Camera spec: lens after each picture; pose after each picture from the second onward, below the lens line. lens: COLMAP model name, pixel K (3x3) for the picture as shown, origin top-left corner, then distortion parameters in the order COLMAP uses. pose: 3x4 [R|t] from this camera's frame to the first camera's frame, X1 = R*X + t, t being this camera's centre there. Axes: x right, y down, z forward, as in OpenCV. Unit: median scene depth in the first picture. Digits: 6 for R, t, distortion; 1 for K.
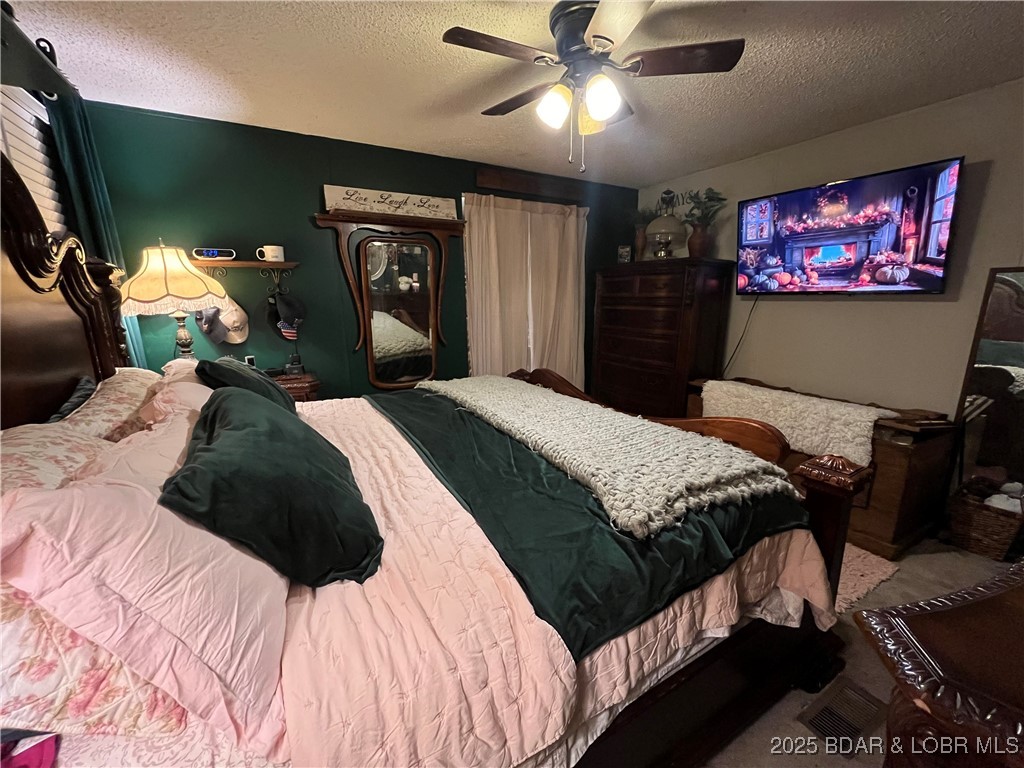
lens RADIAL K [[416.8, 0, 506.6], [0, 416.8, 384.0], [0, 0, 1]] dist [-0.002171, -0.000132]
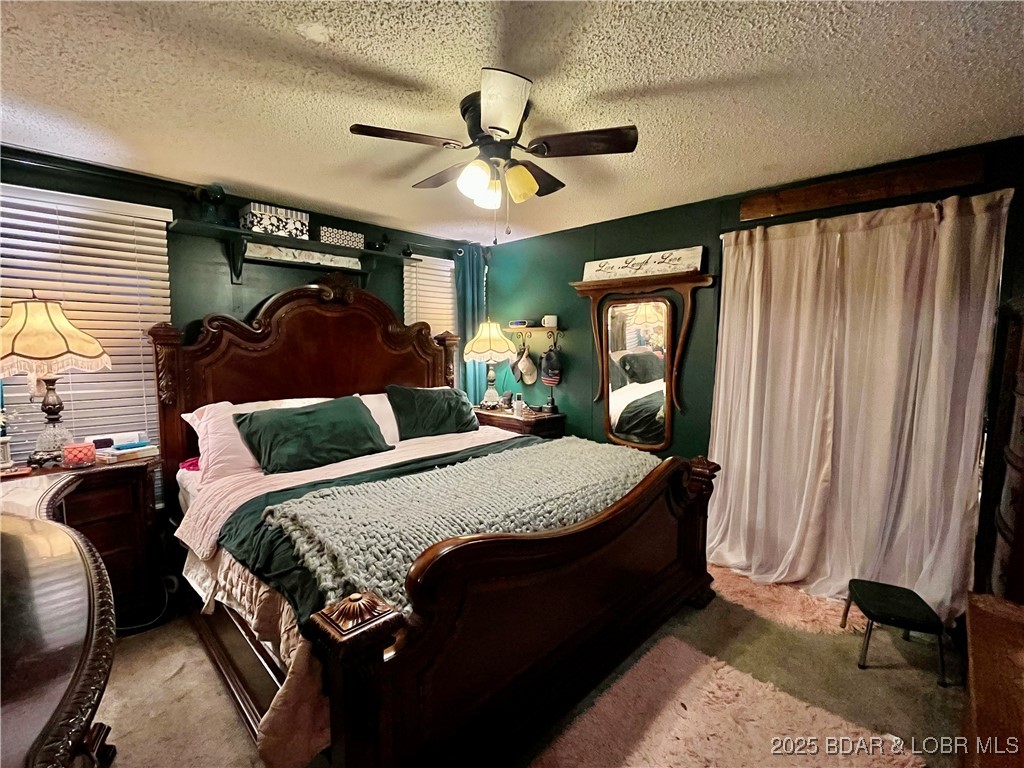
lens RADIAL K [[465.9, 0, 511.3], [0, 465.9, 385.1], [0, 0, 1]] dist [-0.002881, -0.001177]
pose [[0.274534, 0.089242, -0.957427, 1.478095], [-0.214326, 0.976315, 0.029546, -0.223574], [0.937388, 0.197091, 0.287158, 0.854380]]
